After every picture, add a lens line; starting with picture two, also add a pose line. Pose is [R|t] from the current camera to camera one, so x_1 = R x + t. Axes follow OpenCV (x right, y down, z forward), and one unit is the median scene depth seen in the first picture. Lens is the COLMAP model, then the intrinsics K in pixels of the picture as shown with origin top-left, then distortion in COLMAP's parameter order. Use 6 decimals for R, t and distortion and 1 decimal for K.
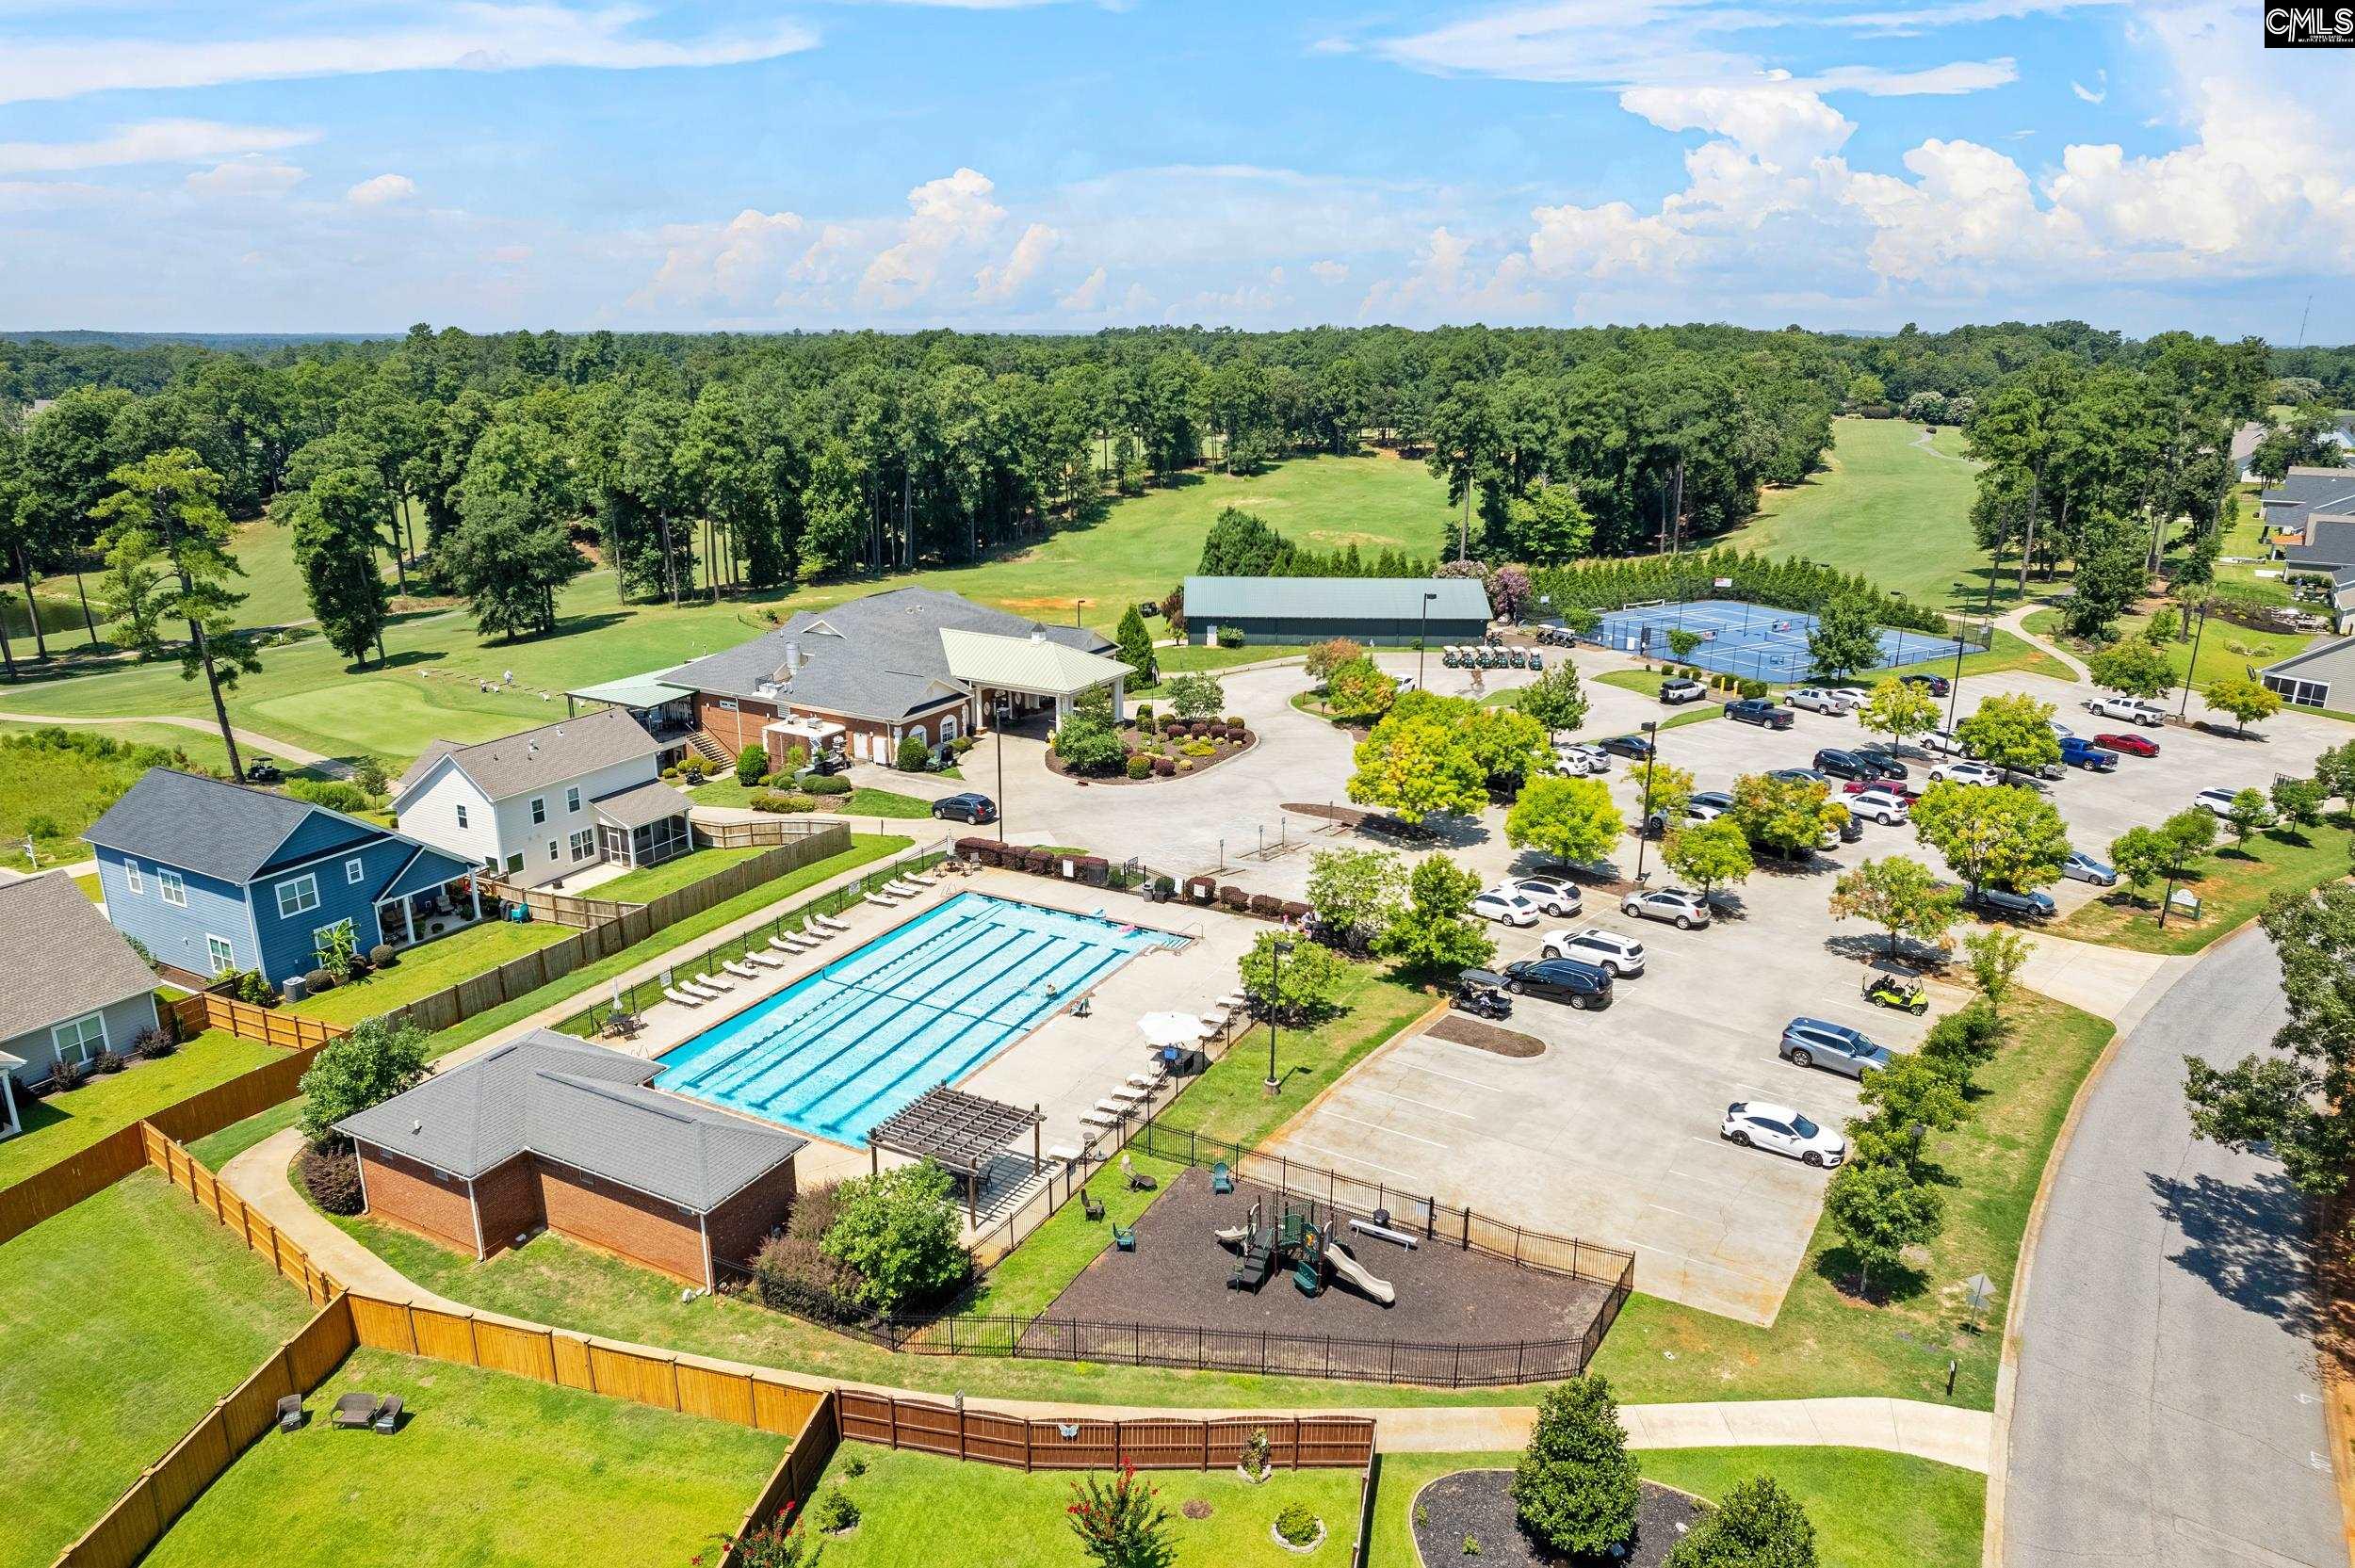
lens RADIAL K [[1557.3, 0, 1177.5], [0, 1557.3, 784.0], [0, 0, 1]] dist [-0.065245, 0.064859]
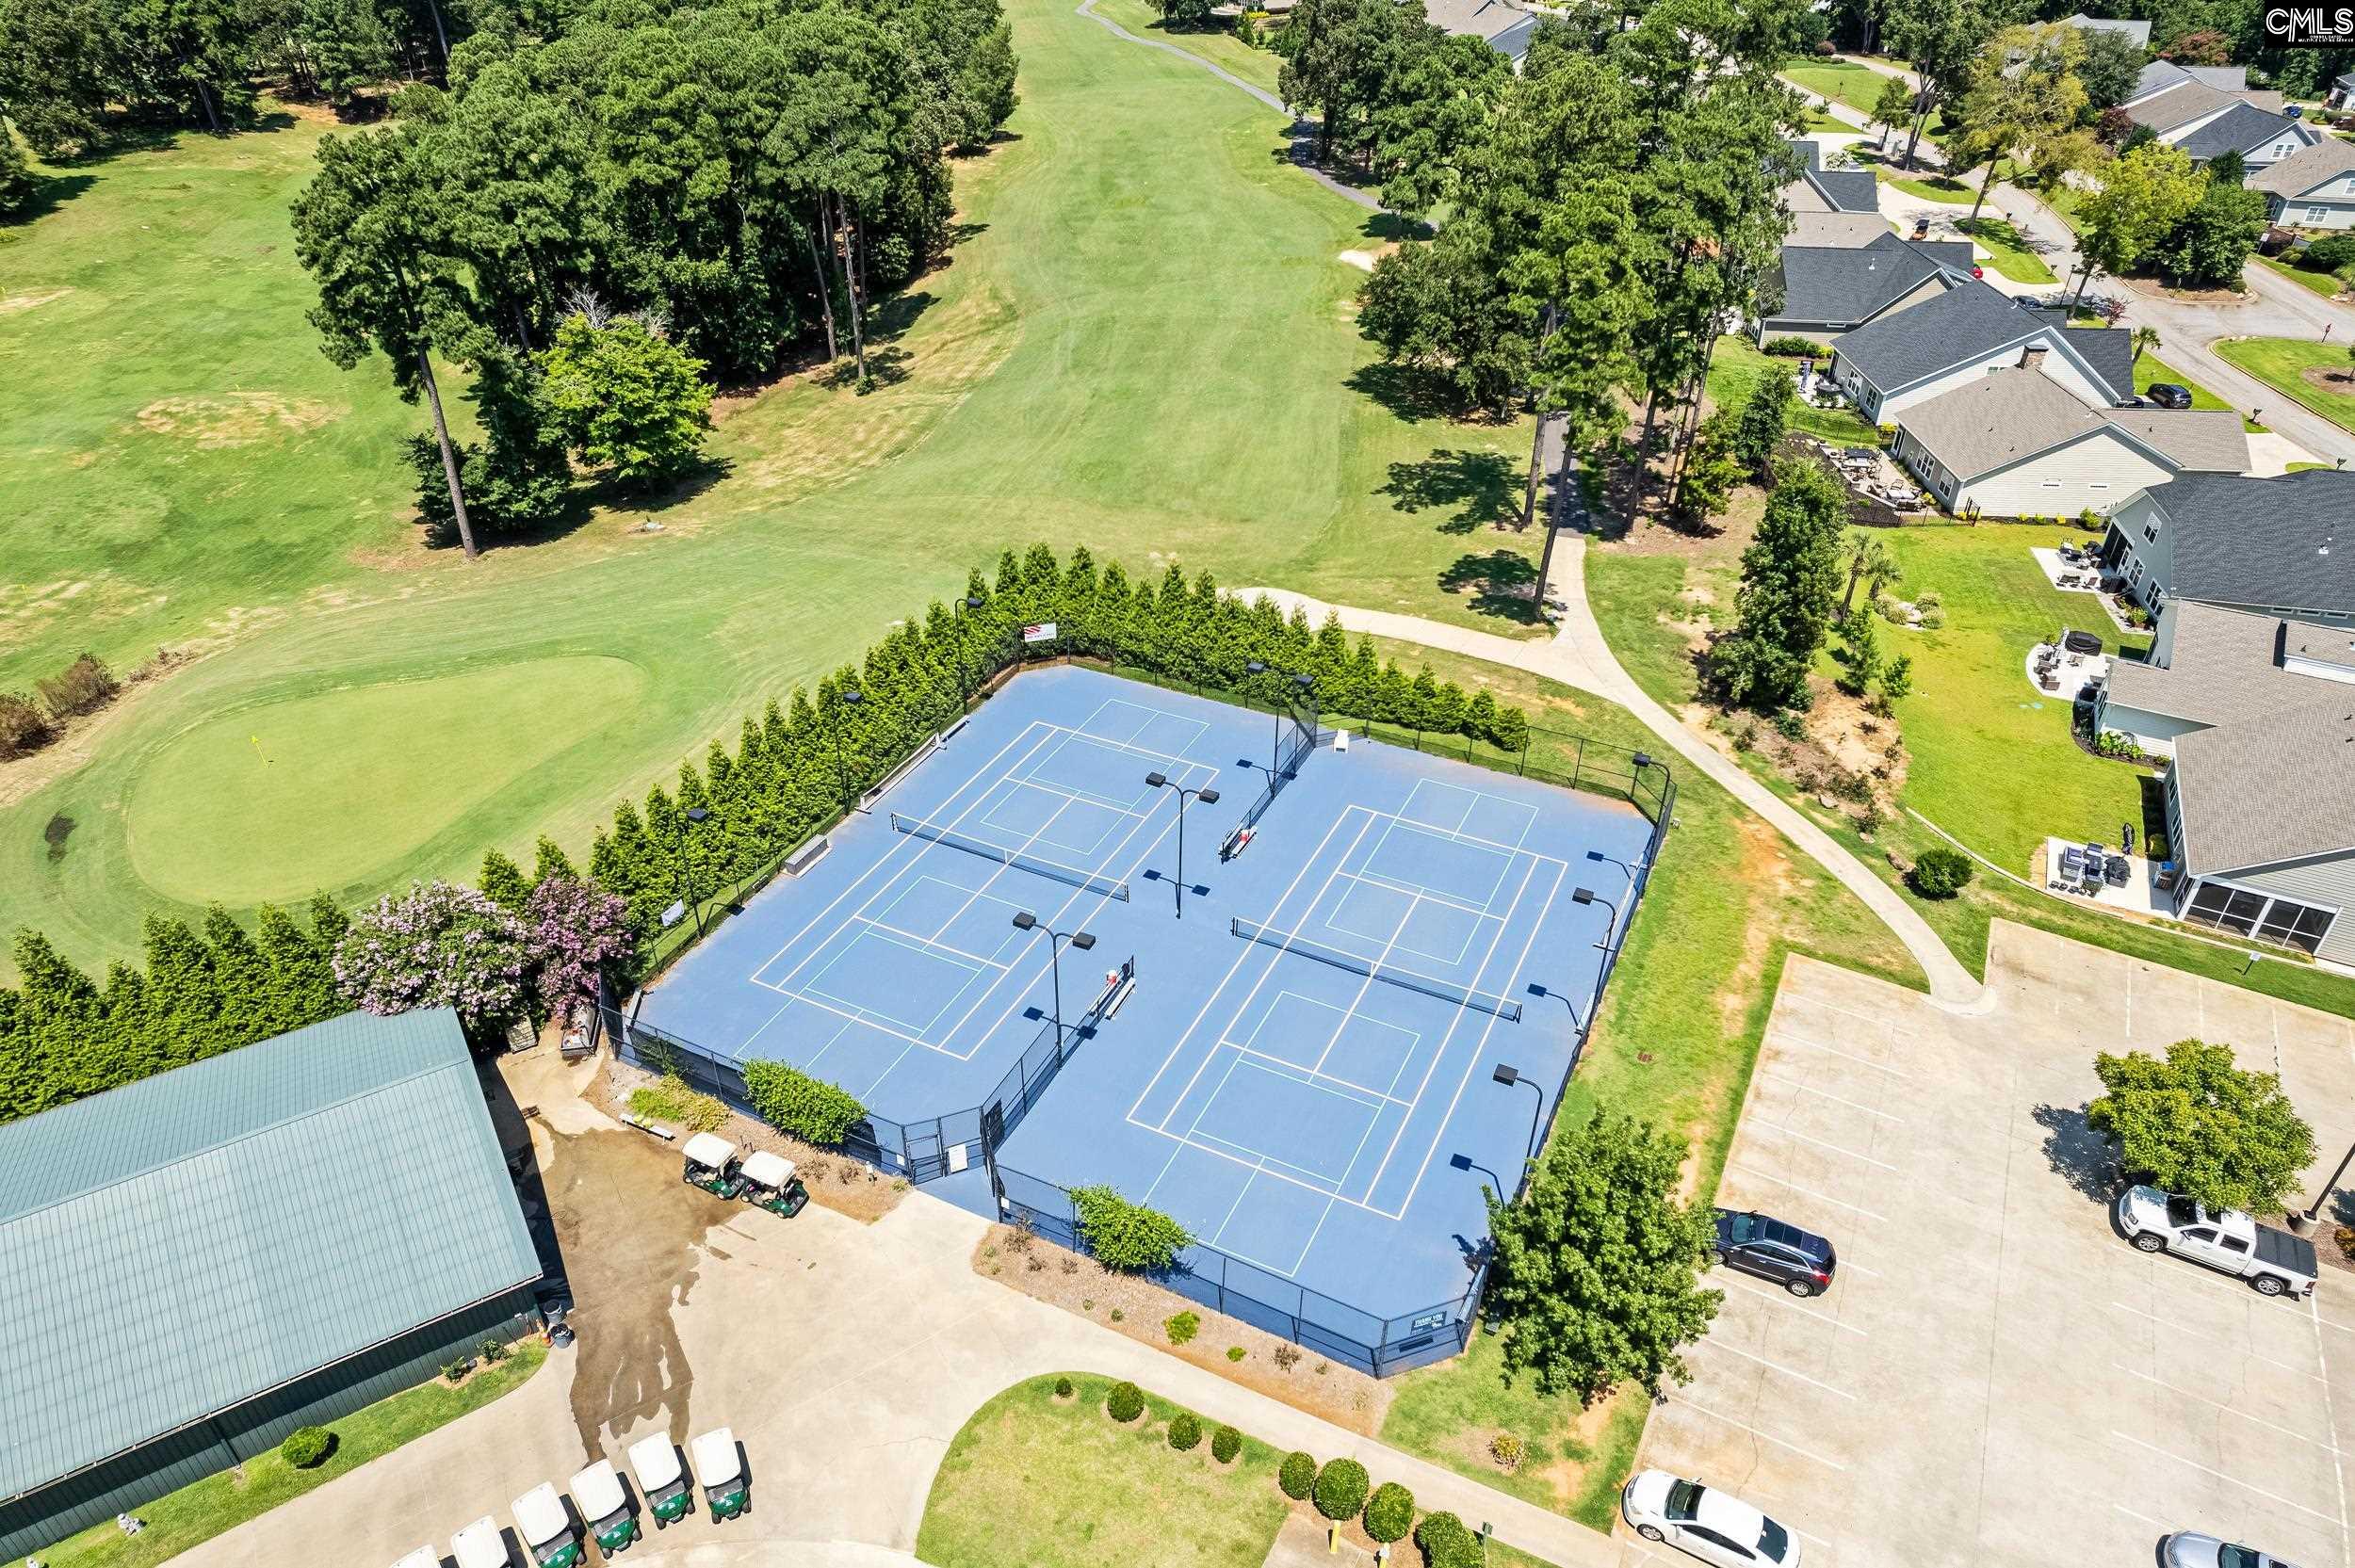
lens RADIAL K [[1528.3, 0, 1177.5], [0, 1528.3, 784.0], [0, 0, 1]] dist [-0.078536, 0.081672]
pose [[0.849126, -0.293910, 0.438864, 0.134599], [0.147658, 0.929844, 0.337028, -0.181896], [-0.507130, -0.221377, 0.832953, 0.453270]]
